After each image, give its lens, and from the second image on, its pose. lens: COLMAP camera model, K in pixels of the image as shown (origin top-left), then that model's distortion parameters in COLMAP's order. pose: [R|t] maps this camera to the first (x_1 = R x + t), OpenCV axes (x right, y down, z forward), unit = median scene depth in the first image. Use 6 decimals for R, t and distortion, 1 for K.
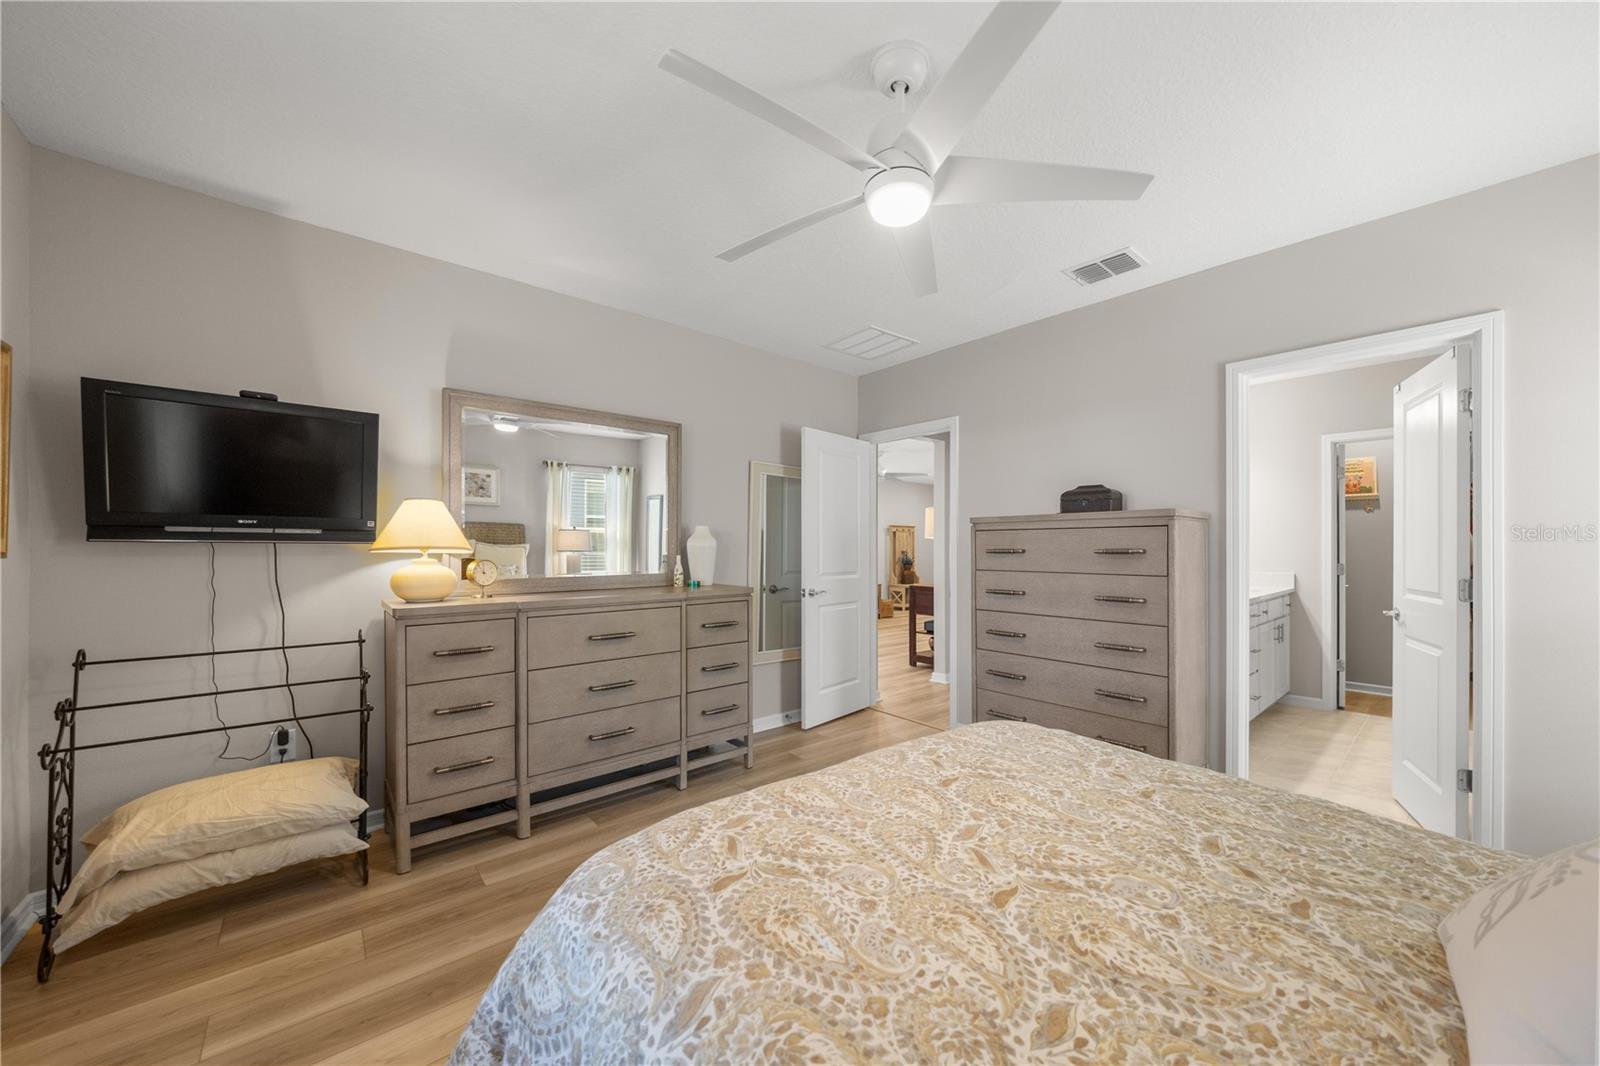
lens RADIAL K [[602.0, 0, 796.7], [0, 602.0, 542.6], [0, 0, 1]] dist [0.003639, -0.000987]
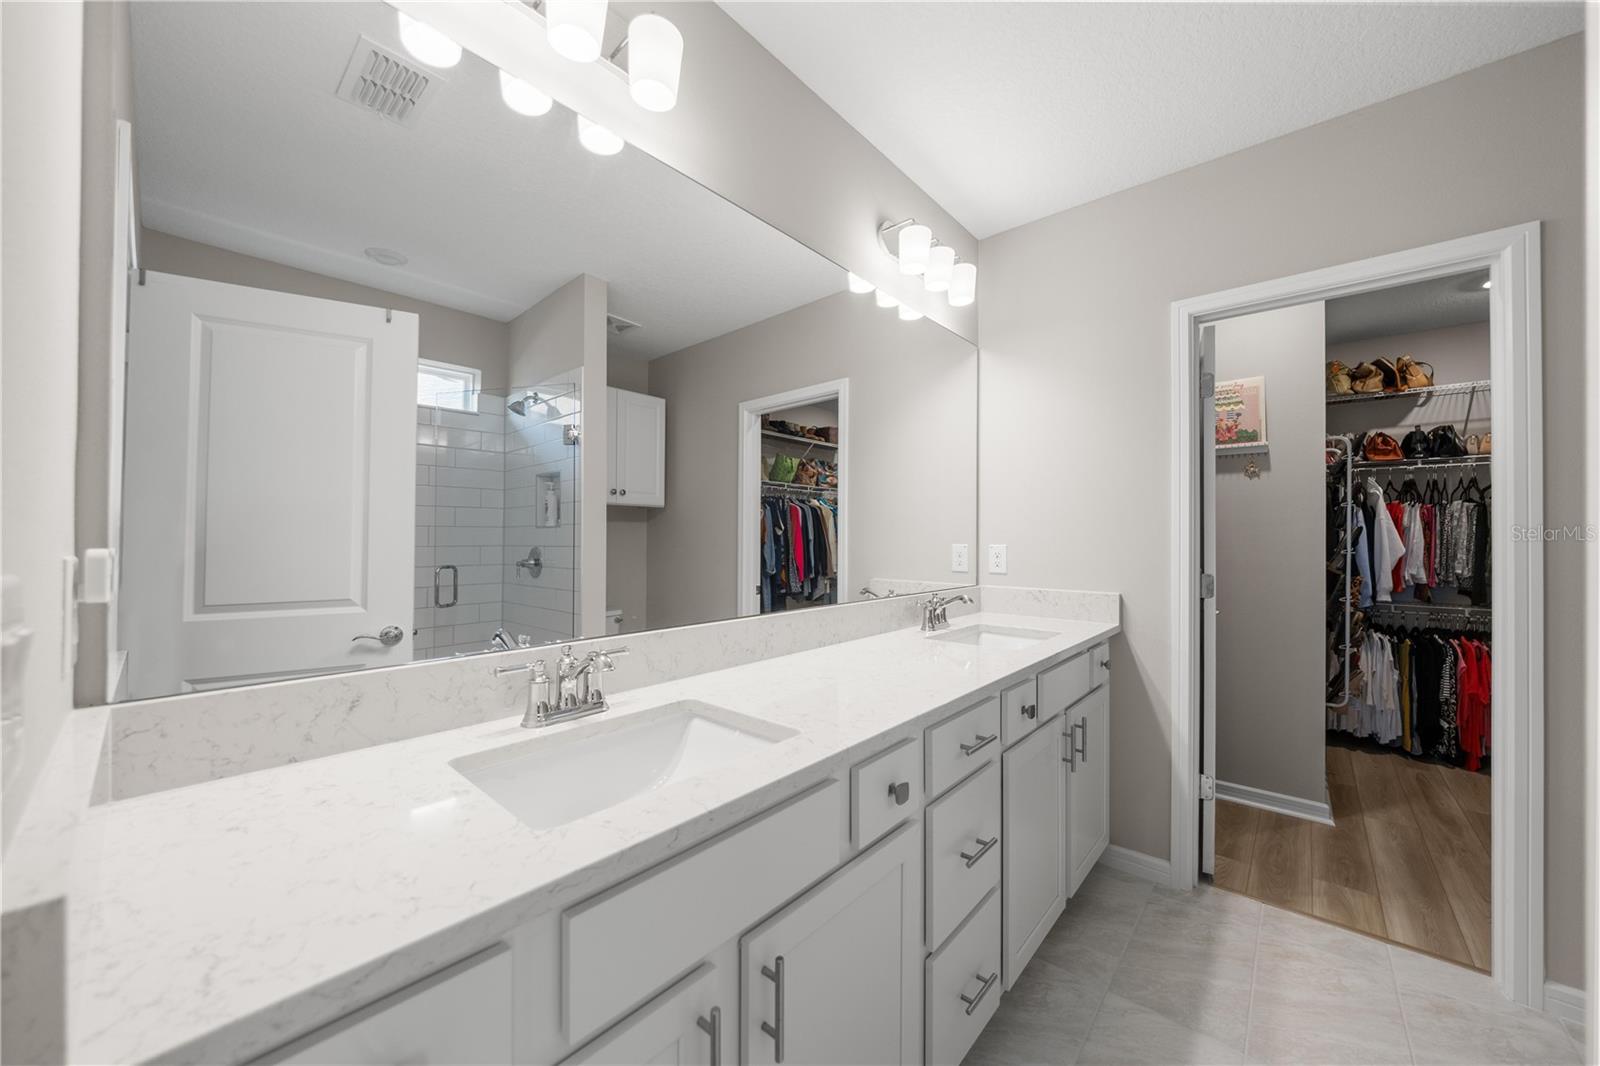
lens RADIAL K [[602.0, 0, 803.7], [0, 602.0, 531.1], [0, 0, 1]] dist [0.003639, -0.000987]
pose [[0.990012, 0.003315, 0.140947, 0.511896], [-0.003027, 0.999993, -0.002253, 0.003601], [-0.140954, 0.001803, 0.990015, 0.564974]]
